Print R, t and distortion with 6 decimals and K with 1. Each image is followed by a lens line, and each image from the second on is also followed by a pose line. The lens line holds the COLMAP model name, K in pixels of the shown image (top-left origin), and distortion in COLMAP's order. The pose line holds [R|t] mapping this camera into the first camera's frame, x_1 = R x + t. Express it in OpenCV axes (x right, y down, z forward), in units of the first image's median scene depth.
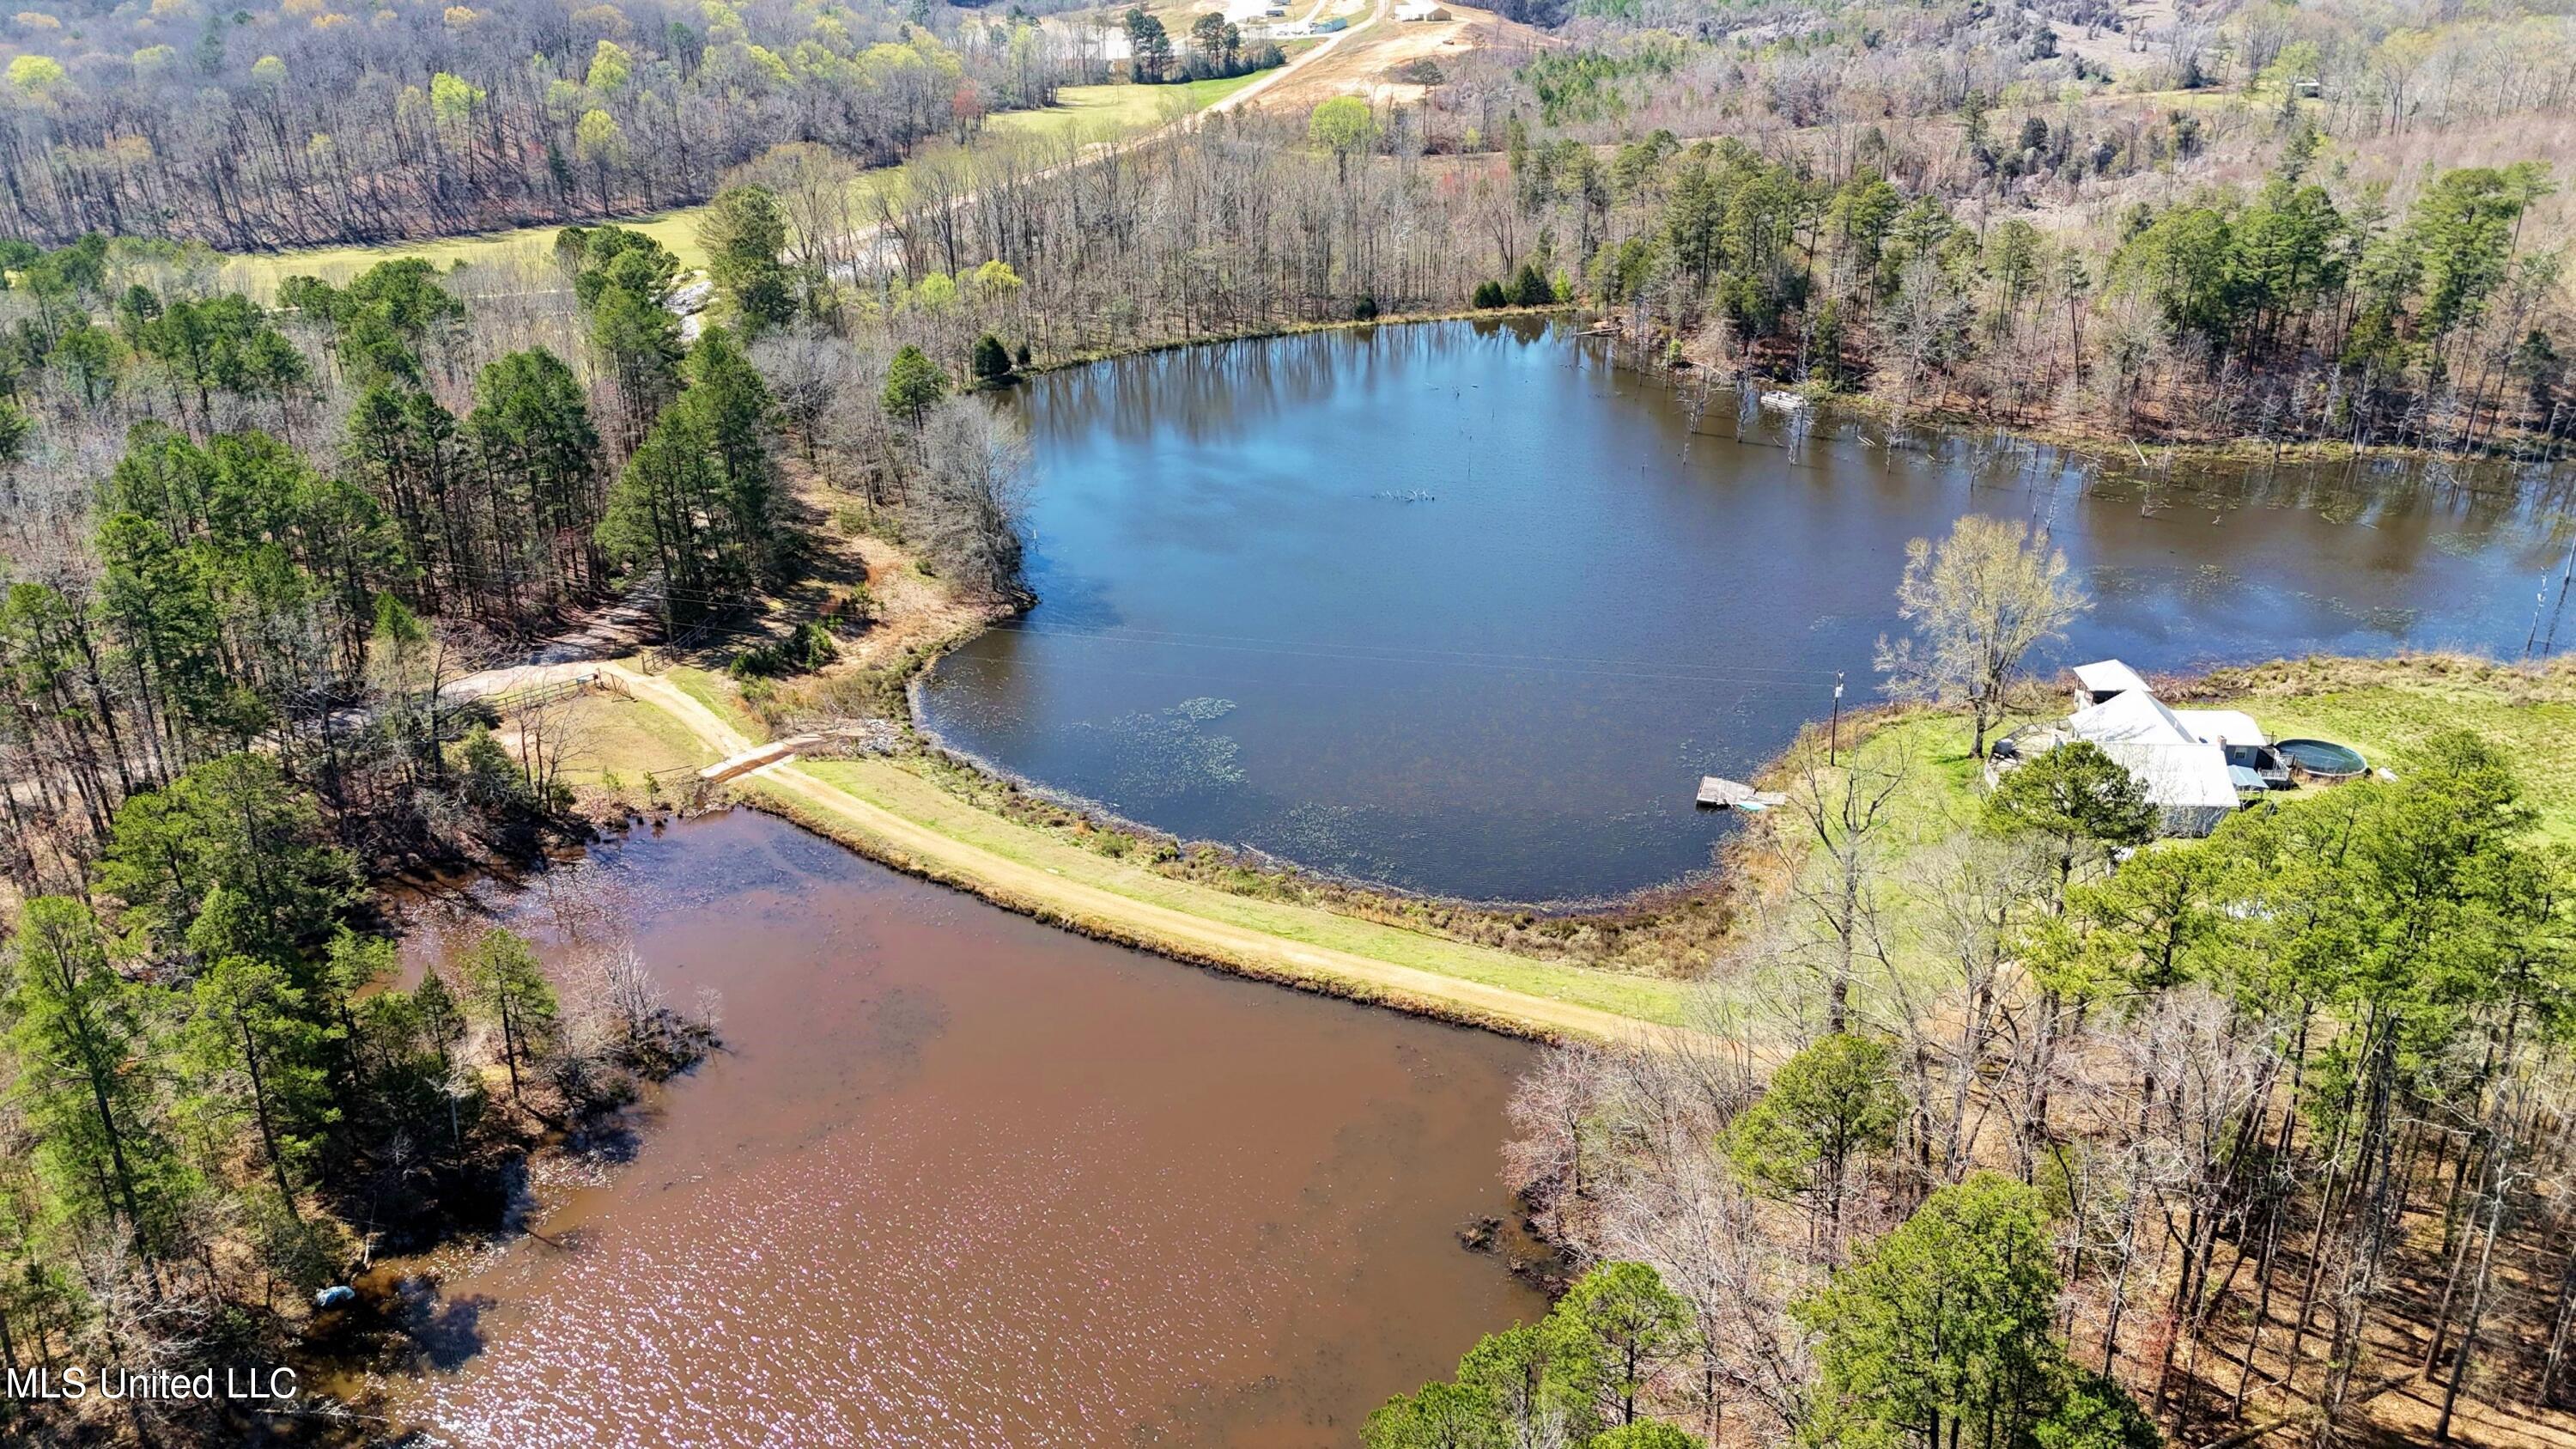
lens RADIAL K [[1849.5, 0, 1288.0], [0, 1849.5, 724.5], [0, 0, 1]] dist [0.070494, -0.038636]
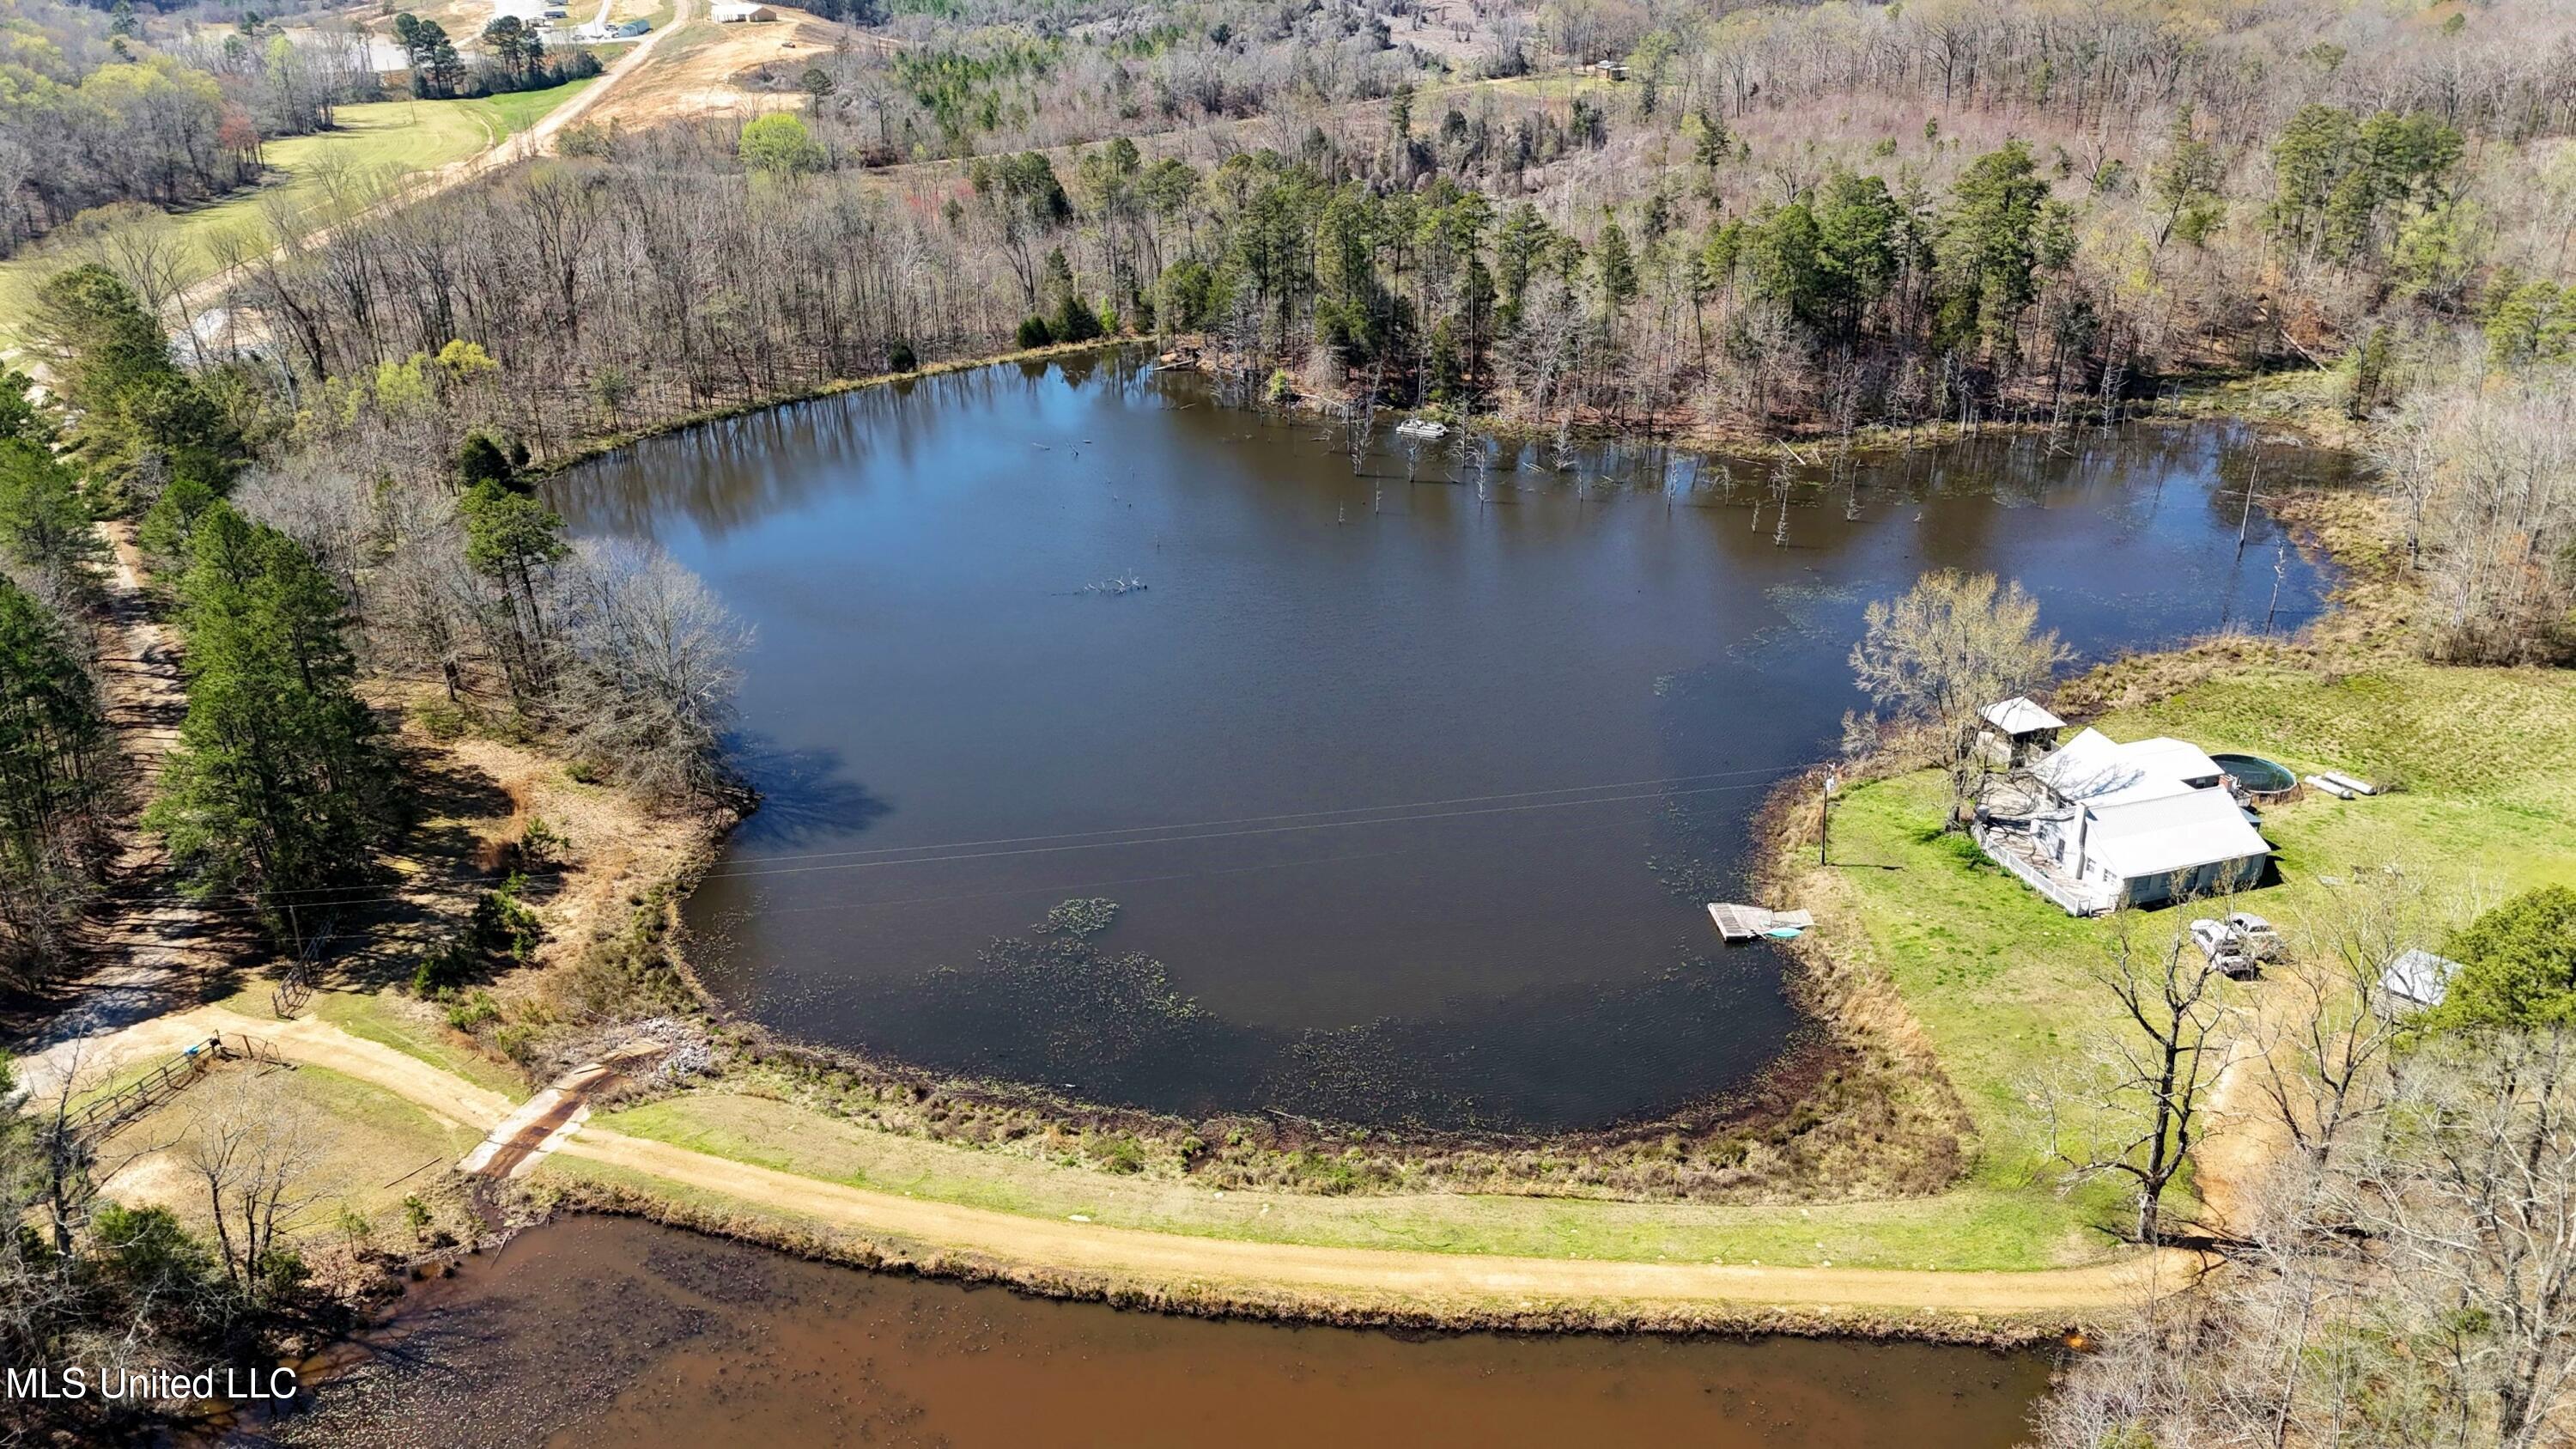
lens RADIAL K [[1873.9, 0, 1288.0], [0, 1873.9, 724.5], [0, 0, 1]] dist [0.057347, -0.032006]
pose [[0.932433, -0.149106, 0.329145, -0.167988], [0.149248, 0.988484, 0.024991, -0.076026], [-0.329081, 0.025822, 0.943949, 0.167500]]
